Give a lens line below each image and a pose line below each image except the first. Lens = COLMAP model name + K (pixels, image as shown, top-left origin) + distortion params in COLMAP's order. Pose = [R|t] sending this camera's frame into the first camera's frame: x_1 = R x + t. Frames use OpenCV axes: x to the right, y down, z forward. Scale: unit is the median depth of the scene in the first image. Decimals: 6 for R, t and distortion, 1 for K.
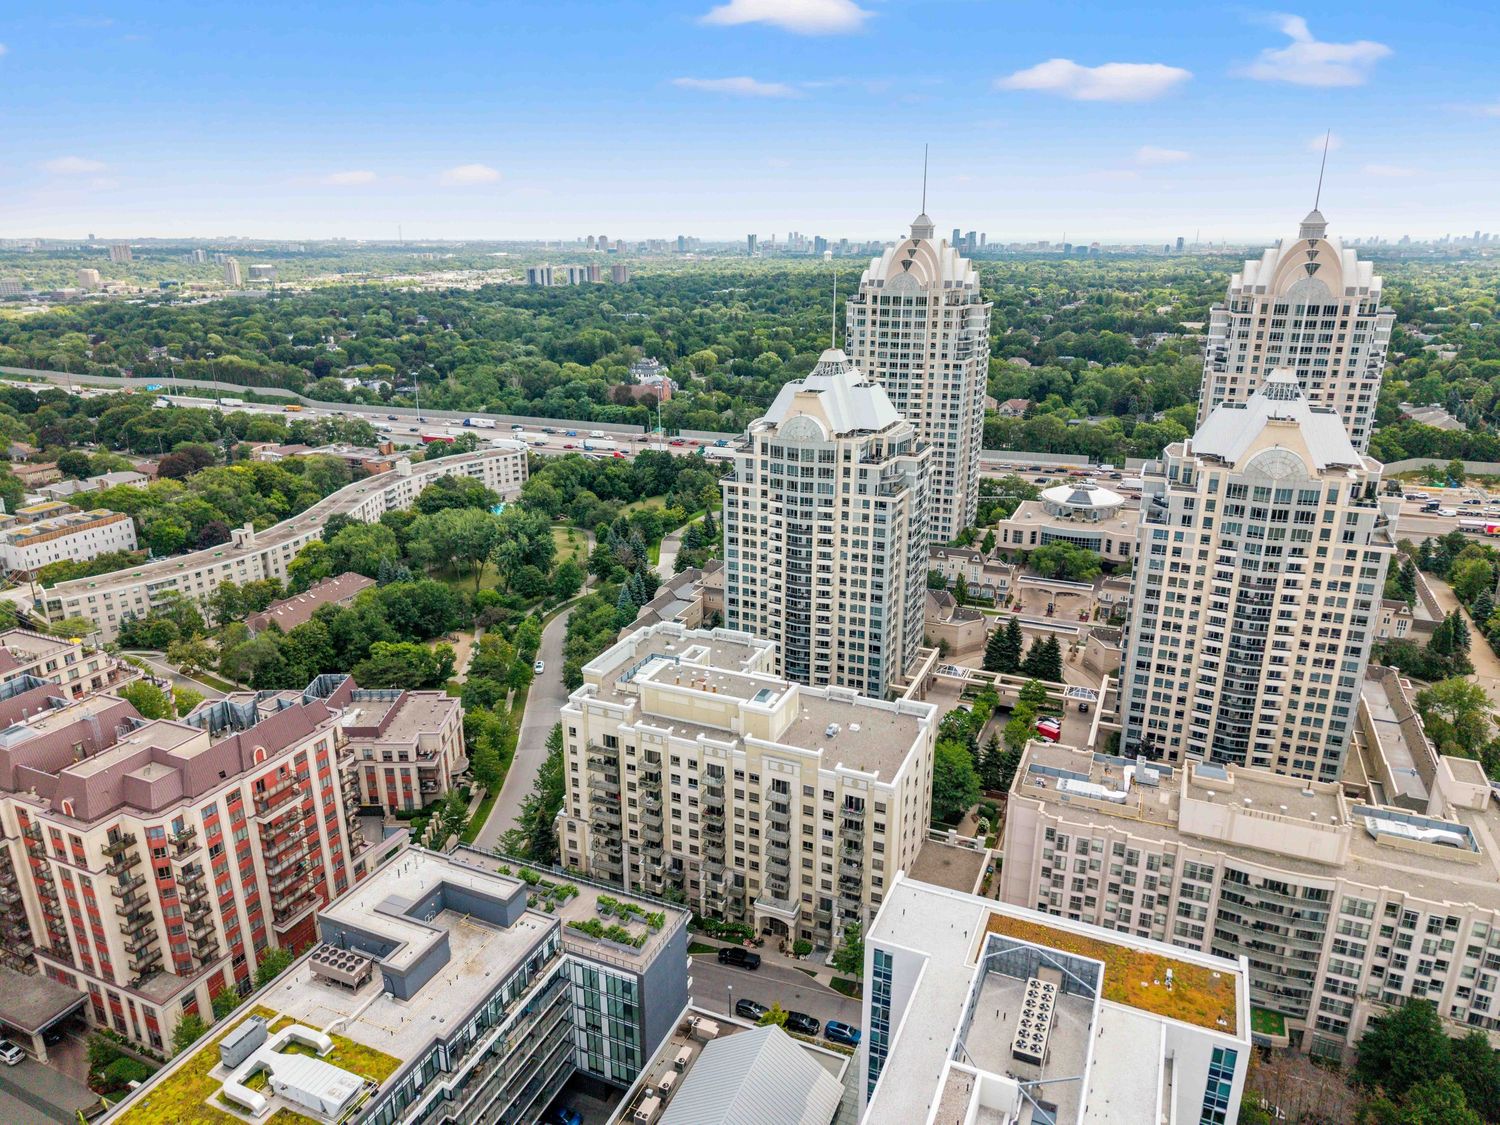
lens RADIAL K [[1007.6, 0, 748.1], [0, 1007.6, 560.2], [0, 0, 1]] dist [0.025667, -0.036669]
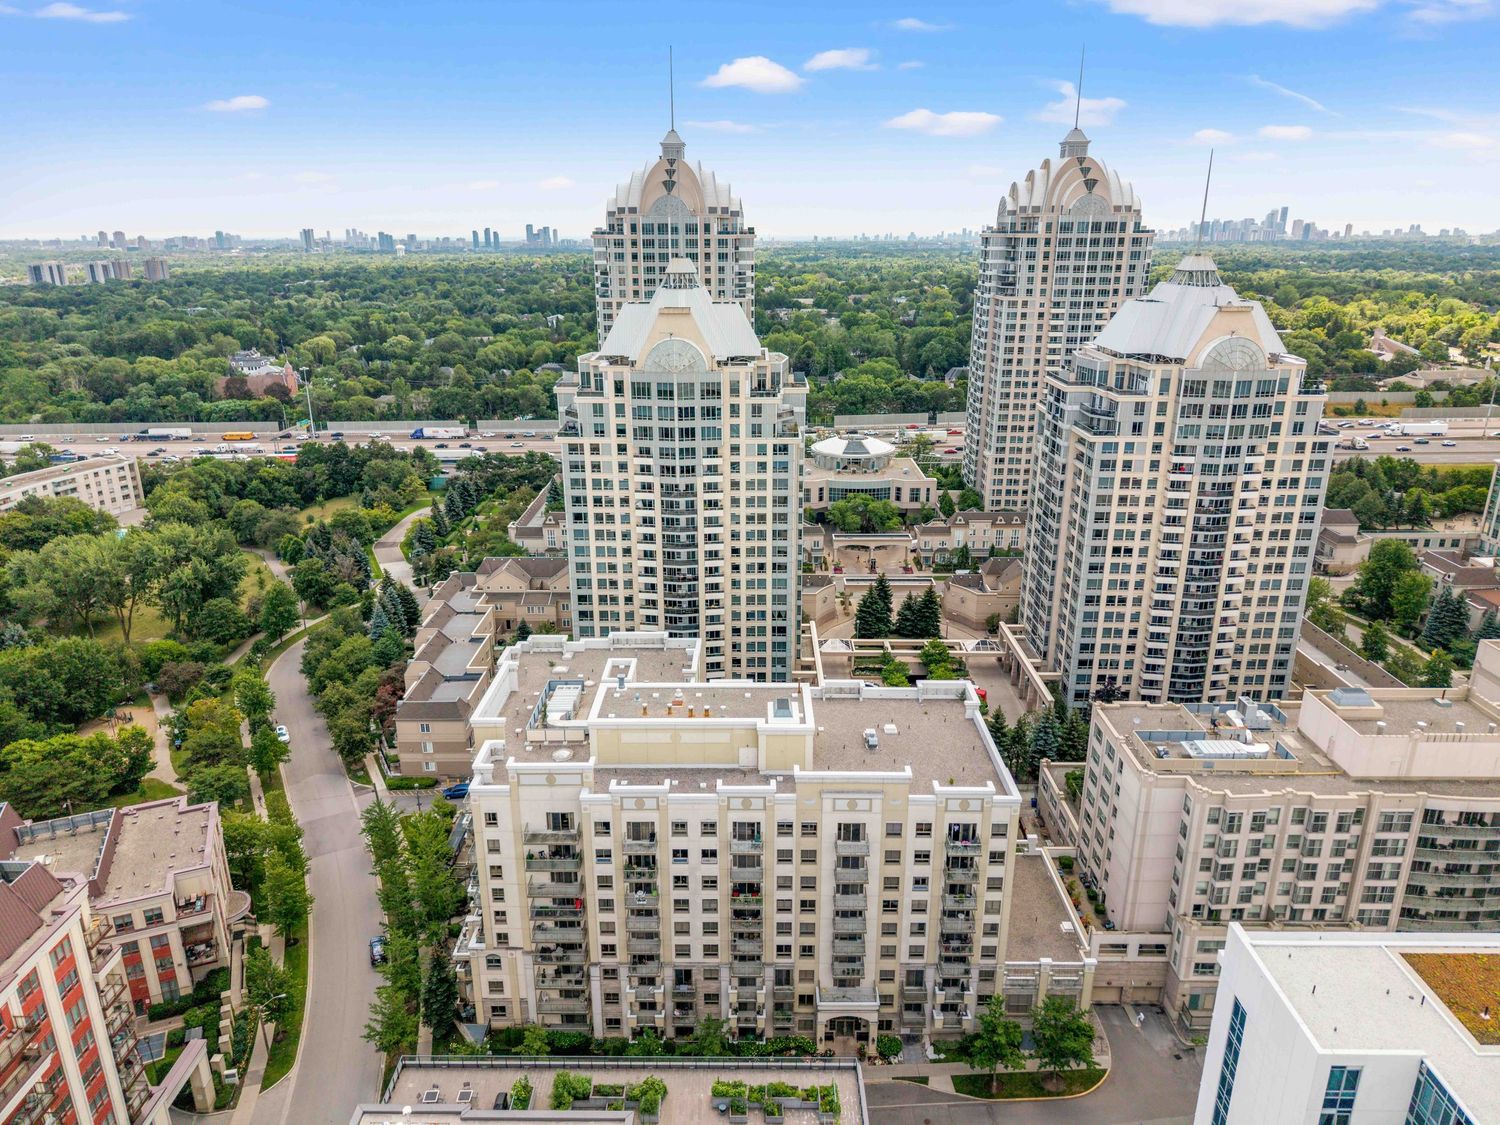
lens RADIAL K [[1007.6, 0, 762.6], [0, 1007.6, 565.0], [0, 0, 1]] dist [0.025667, -0.036669]
pose [[0.918062, -0.126556, 0.375695, -0.190200], [0.123157, 0.991833, 0.033158, 0.008209], [-0.376823, 0.015828, 0.926150, 0.273118]]
